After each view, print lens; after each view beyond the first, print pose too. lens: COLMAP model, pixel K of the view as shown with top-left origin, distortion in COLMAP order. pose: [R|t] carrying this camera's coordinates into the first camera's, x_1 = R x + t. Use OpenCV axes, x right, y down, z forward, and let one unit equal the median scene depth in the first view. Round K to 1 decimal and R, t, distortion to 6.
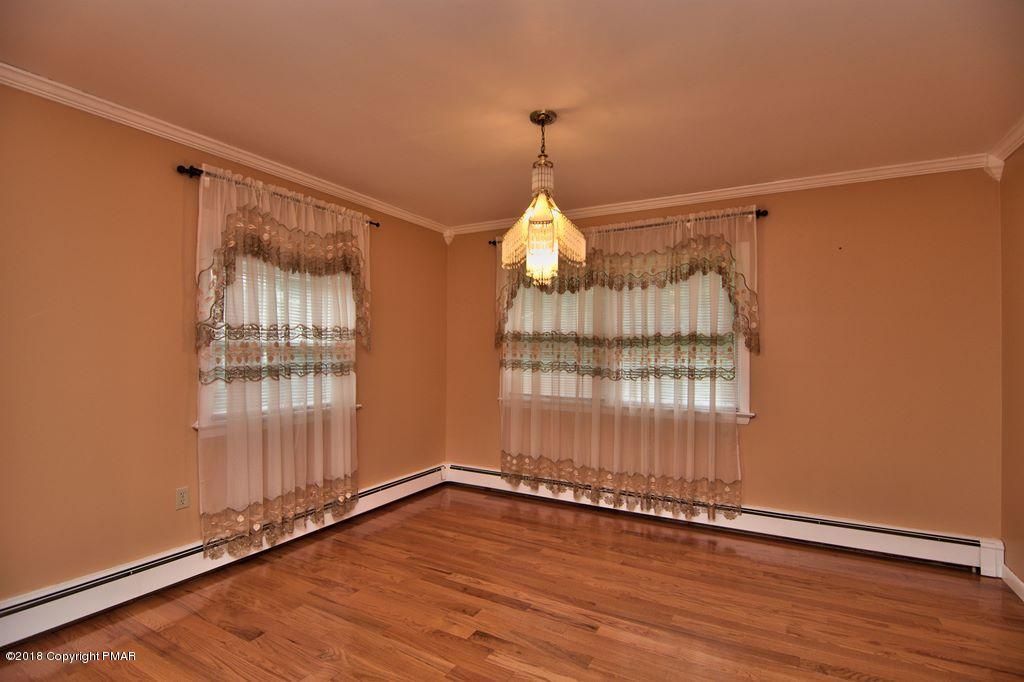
lens RADIAL K [[487.7, 0, 508.9], [0, 487.7, 345.2], [0, 0, 1]] dist [-0.004565, -0.011027]
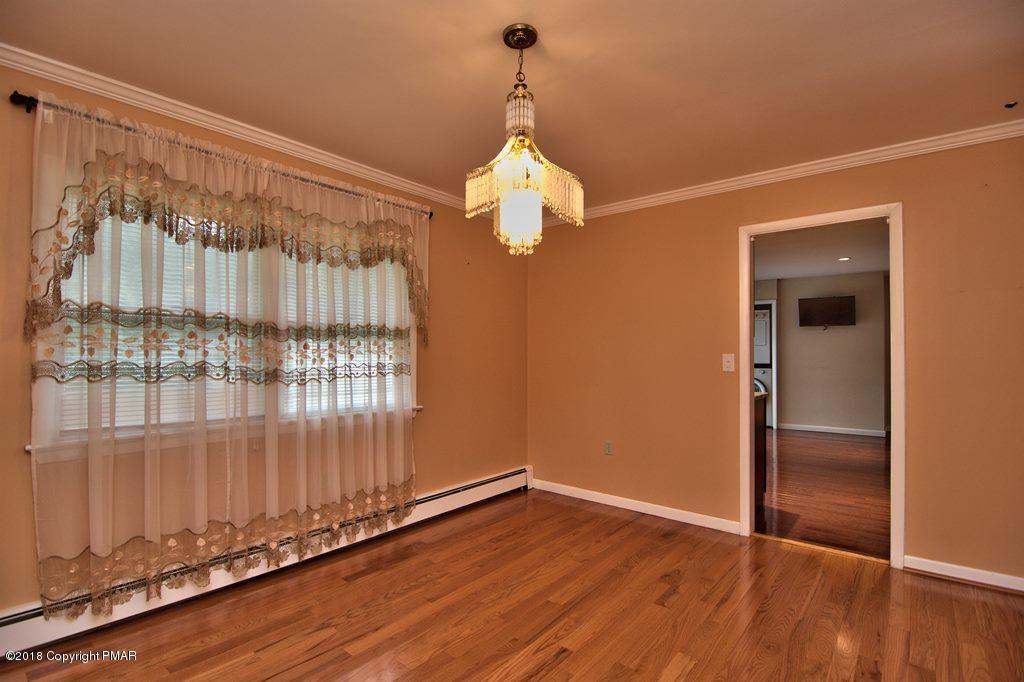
lens RADIAL K [[487.7, 0, 508.9], [0, 487.7, 345.2], [0, 0, 1]] dist [-0.004565, -0.011027]
pose [[0.187668, 0.012119, 0.982158, -0.466087], [-0.005870, 0.999920, -0.011217, 0.020849], [-0.982215, -0.003661, 0.187724, 0.599451]]
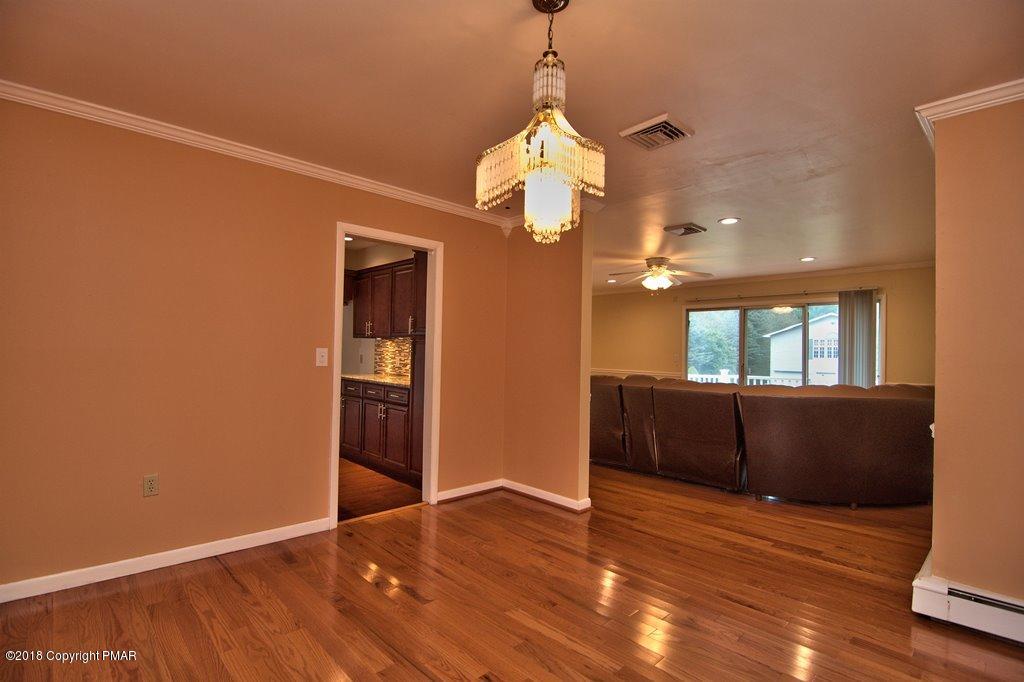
lens RADIAL K [[487.7, 0, 508.9], [0, 487.7, 345.2], [0, 0, 1]] dist [-0.004565, -0.011027]
pose [[-0.952668, -0.016938, 0.303540, -0.059226], [-0.023757, 0.999541, -0.018785, 0.028259], [-0.303083, -0.025107, -0.952633, 1.140963]]
